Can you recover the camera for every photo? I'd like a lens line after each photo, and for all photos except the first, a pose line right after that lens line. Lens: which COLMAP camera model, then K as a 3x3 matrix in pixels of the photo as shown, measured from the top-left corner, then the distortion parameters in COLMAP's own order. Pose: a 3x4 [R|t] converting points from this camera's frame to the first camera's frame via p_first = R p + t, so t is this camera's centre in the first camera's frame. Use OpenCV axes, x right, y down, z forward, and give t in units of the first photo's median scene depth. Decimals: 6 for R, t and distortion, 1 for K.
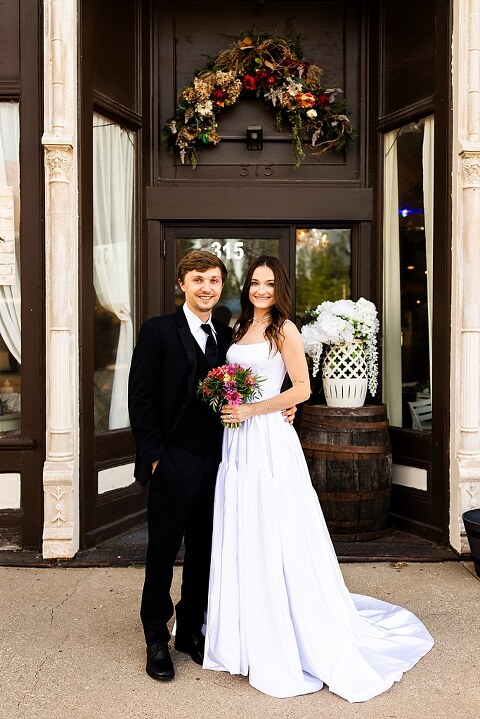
lens RADIAL K [[817.5, 0, 176.2], [0, 817.5, 358.3], [0, 0, 1]] dist [0.016098, 0.026732]
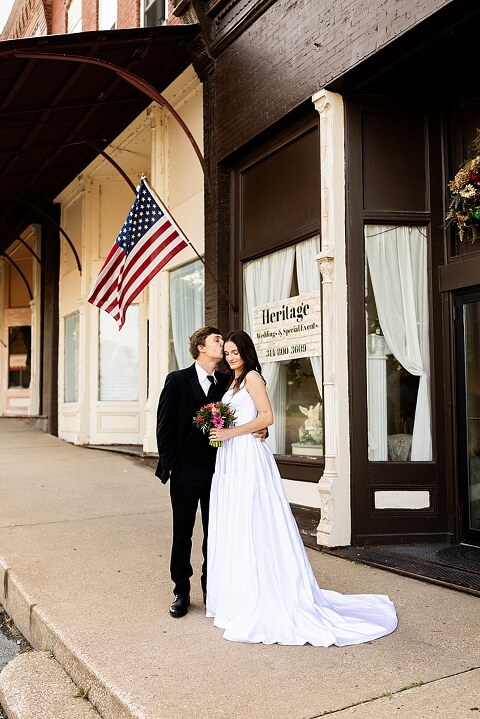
lens RADIAL K [[662.8, 0, 239.6], [0, 662.8, 373.6], [0, 0, 1]] dist [-0.013442, -0.004030]
pose [[0.459846, -0.055045, -0.886291, 0.756790], [-0.011597, 0.997620, -0.067976, 0.024200], [0.887923, 0.041537, 0.458113, 0.305992]]
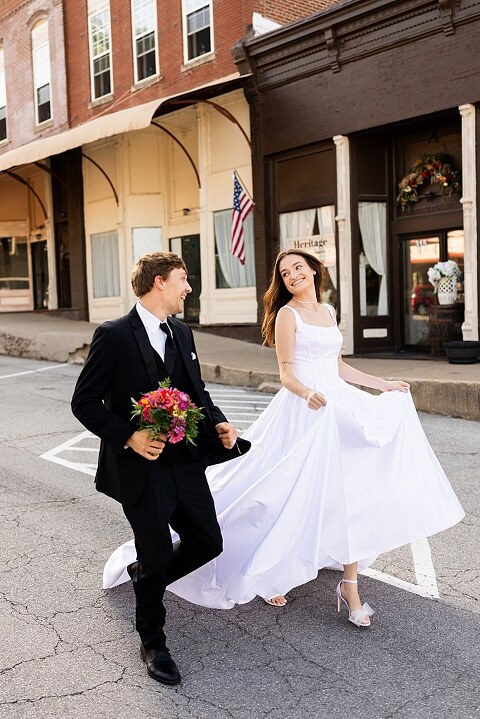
lens RADIAL K [[768.7, 0, 193.6], [0, 768.7, 360.9], [0, 0, 1]] dist [0.012227, -0.002200]
pose [[0.607772, 0.028129, -0.793613, 1.651998], [0.022379, 0.998369, 0.052525, 0.093689], [0.793796, -0.049684, 0.606152, -1.077545]]
